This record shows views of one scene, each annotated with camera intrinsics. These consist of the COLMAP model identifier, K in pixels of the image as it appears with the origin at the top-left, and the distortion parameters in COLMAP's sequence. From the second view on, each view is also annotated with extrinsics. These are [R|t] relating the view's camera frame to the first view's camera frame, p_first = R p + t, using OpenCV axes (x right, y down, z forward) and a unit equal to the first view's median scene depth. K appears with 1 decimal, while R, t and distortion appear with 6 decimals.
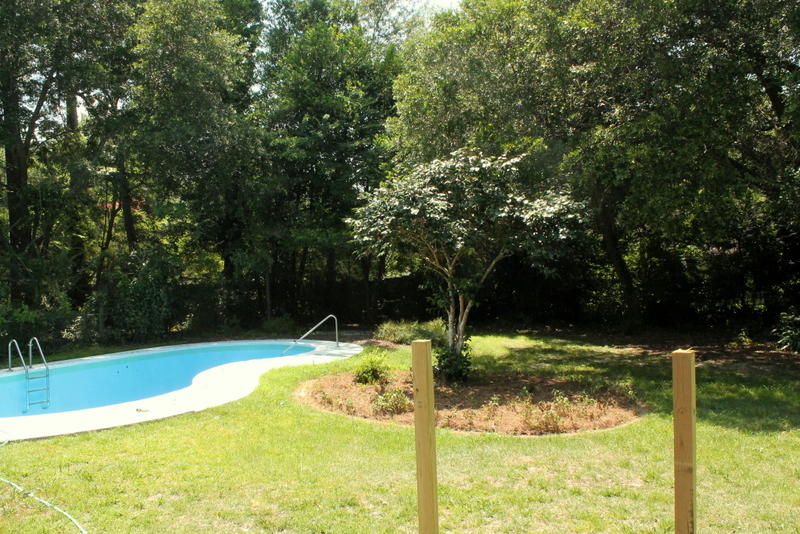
lens RADIAL K [[730.0, 0, 400.0], [0, 730.0, 267.0], [0, 0, 1]] dist [-0.166475, 0.180056]
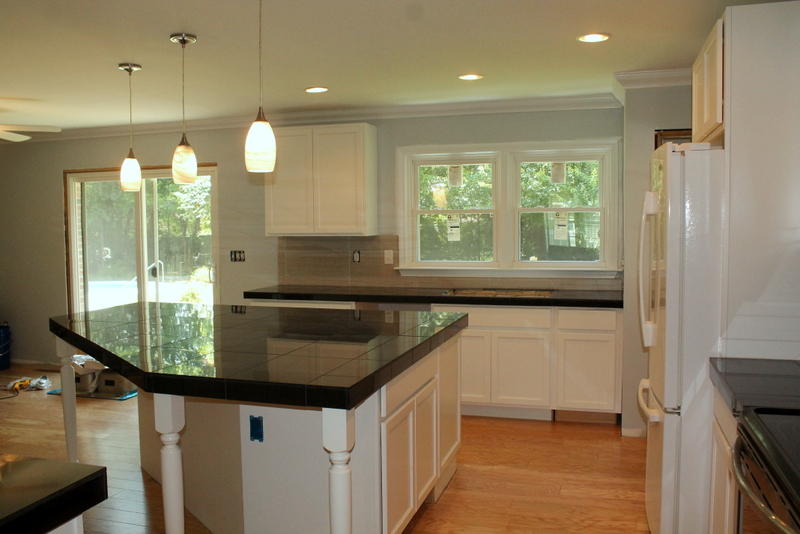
lens RADIAL K [[738.3, 0, 400.0], [0, 738.3, 267.0], [0, 0, 1]] dist [-0.102999, -0.000329]
pose [[0.968944, 0.010858, 0.247041, 0.002821], [-0.023617, 0.998532, 0.048741, 0.001626], [-0.246150, -0.053061, 0.967778, -0.349197]]
